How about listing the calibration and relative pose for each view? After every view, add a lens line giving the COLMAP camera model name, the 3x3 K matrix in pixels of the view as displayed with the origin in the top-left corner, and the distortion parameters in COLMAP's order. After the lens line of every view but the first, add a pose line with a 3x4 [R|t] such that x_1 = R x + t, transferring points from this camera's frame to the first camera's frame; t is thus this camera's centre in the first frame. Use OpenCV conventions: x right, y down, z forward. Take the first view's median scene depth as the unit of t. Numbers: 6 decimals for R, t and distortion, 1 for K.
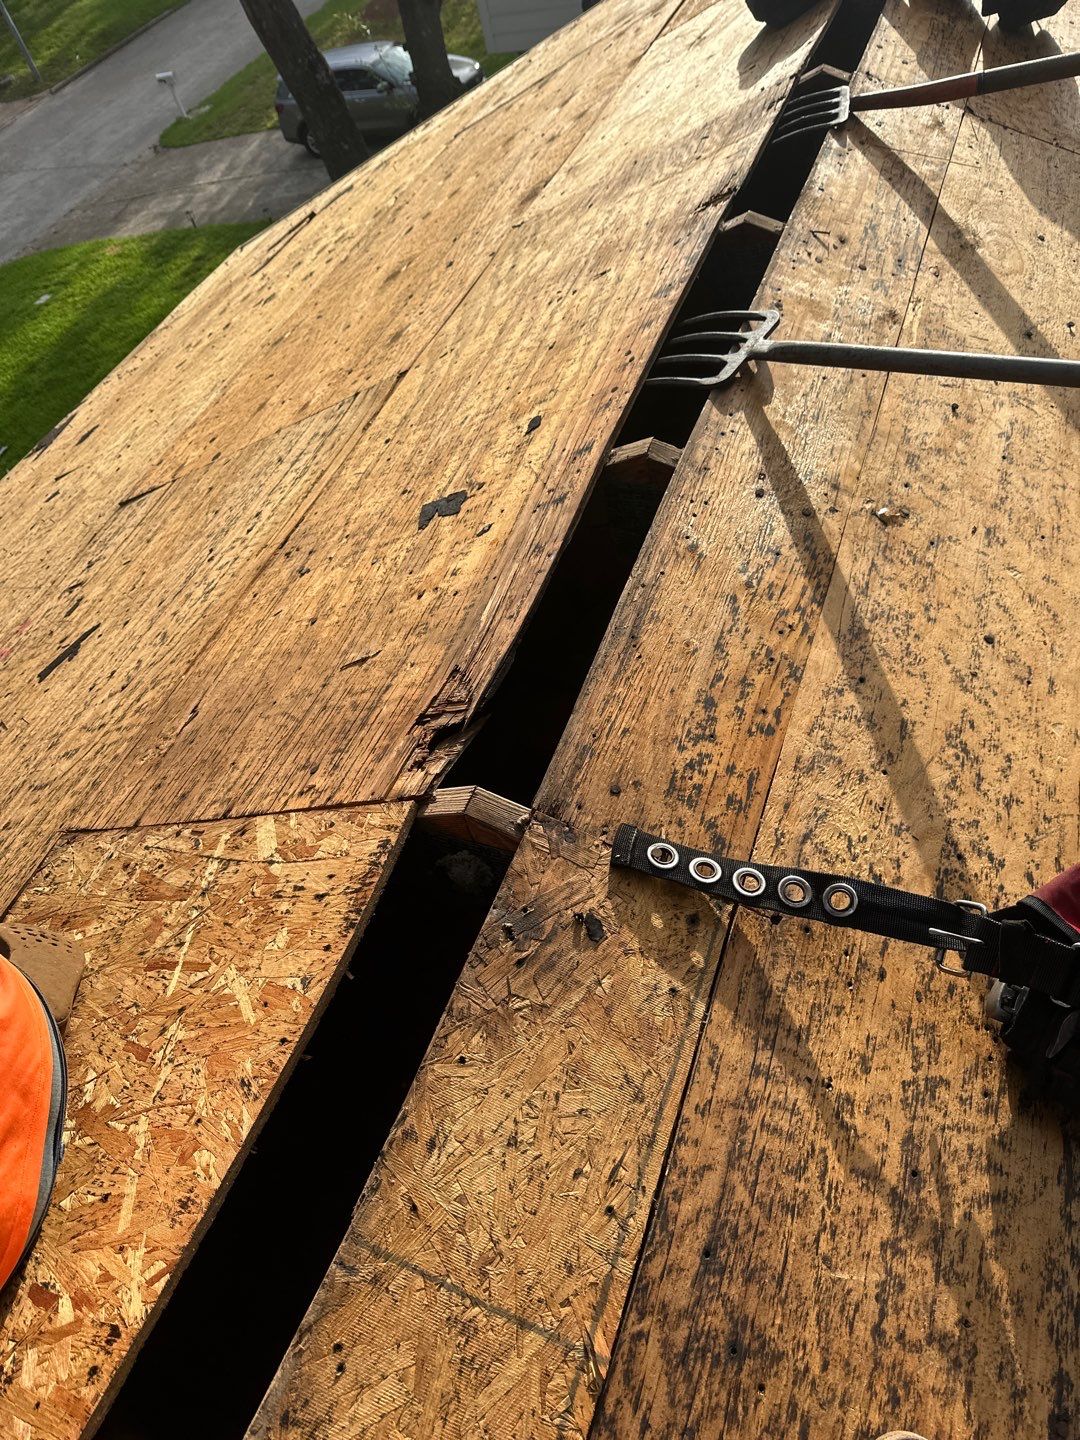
lens RADIAL K [[1080.2, 0, 540.0], [0, 1080.2, 720.0], [0, 0, 1]] dist [0.114057, -0.199491]
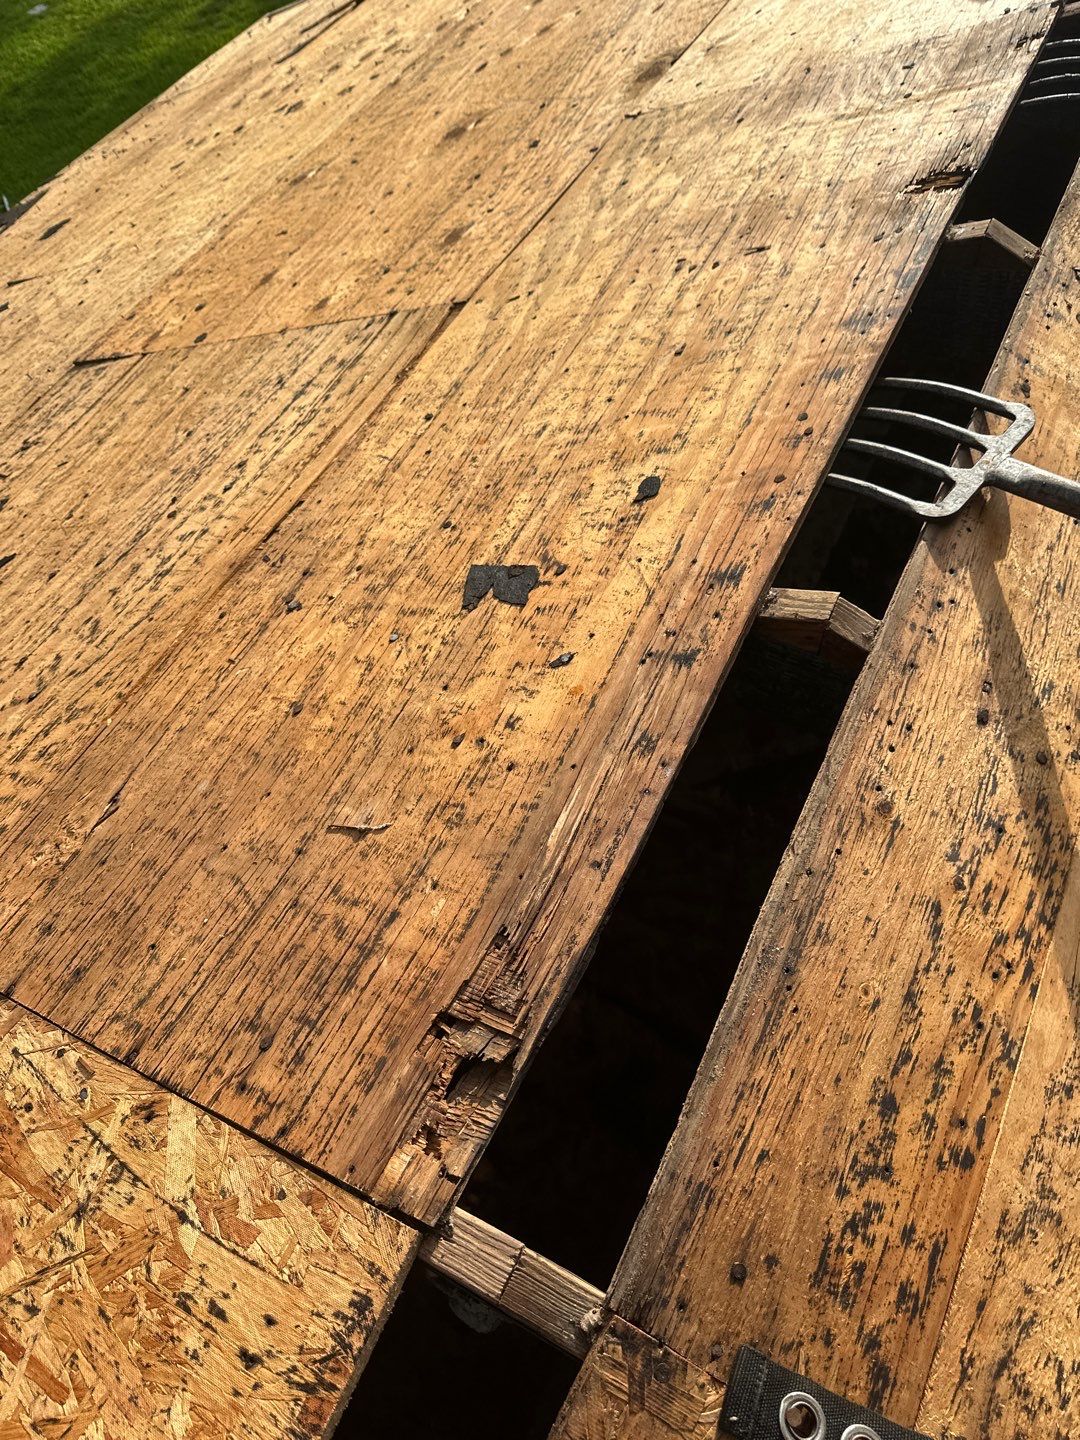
lens RADIAL K [[1015.9, 0, 521.8], [0, 1015.9, 650.0], [0, 0, 1]] dist [0.045980, -0.055166]
pose [[0.983727, 0.169736, 0.058919, -0.110527], [-0.176651, 0.973583, 0.144675, -0.257775], [-0.032806, -0.152729, 0.987723, 0.344105]]
